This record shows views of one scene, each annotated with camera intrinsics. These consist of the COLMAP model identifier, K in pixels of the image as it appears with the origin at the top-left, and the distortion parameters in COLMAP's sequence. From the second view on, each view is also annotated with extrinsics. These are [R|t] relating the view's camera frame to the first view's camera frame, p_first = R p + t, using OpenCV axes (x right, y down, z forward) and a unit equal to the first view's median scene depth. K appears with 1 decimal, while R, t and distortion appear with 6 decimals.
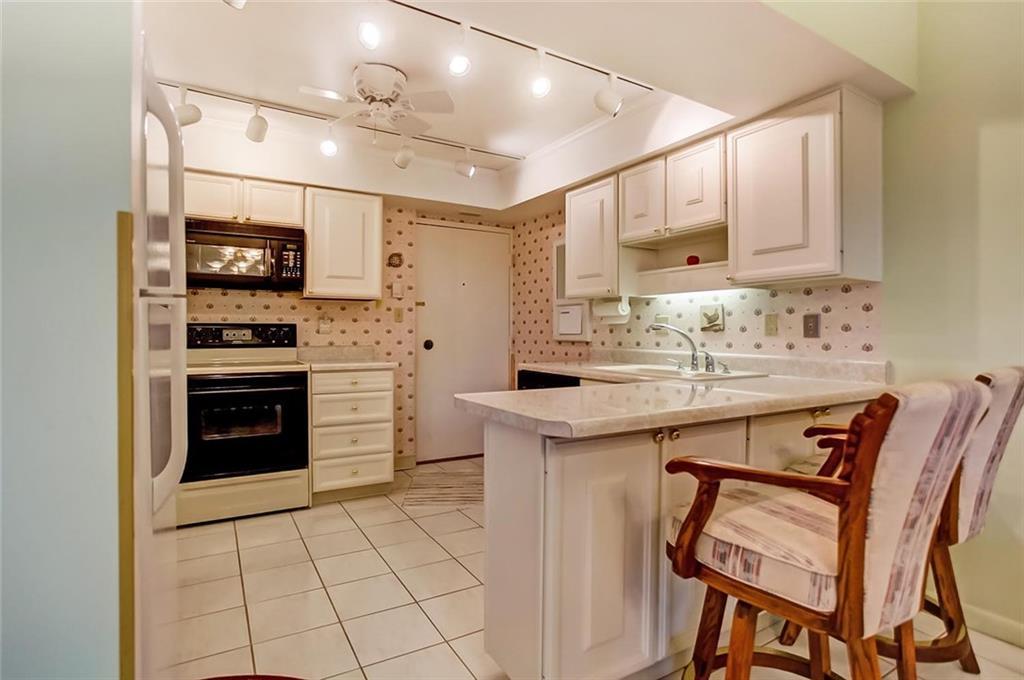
lens RADIAL K [[514.3, 0, 519.0], [0, 514.3, 337.0], [0, 0, 1]] dist [-0.055777, 0.024443]
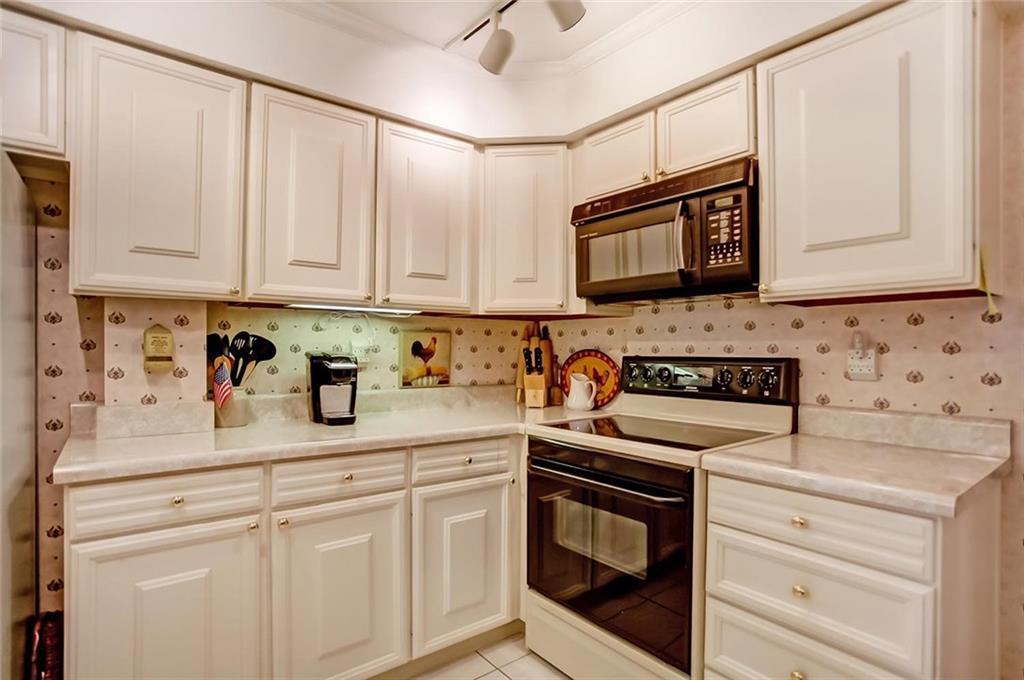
lens RADIAL K [[514.3, 0, 507.9], [0, 514.3, 348.7], [0, 0, 1]] dist [-0.055777, 0.024443]
pose [[0.117789, -0.001711, -0.993037, 0.011677], [-0.011582, 0.999928, -0.003097, -0.032624], [0.992971, 0.011866, 0.117761, 0.734639]]
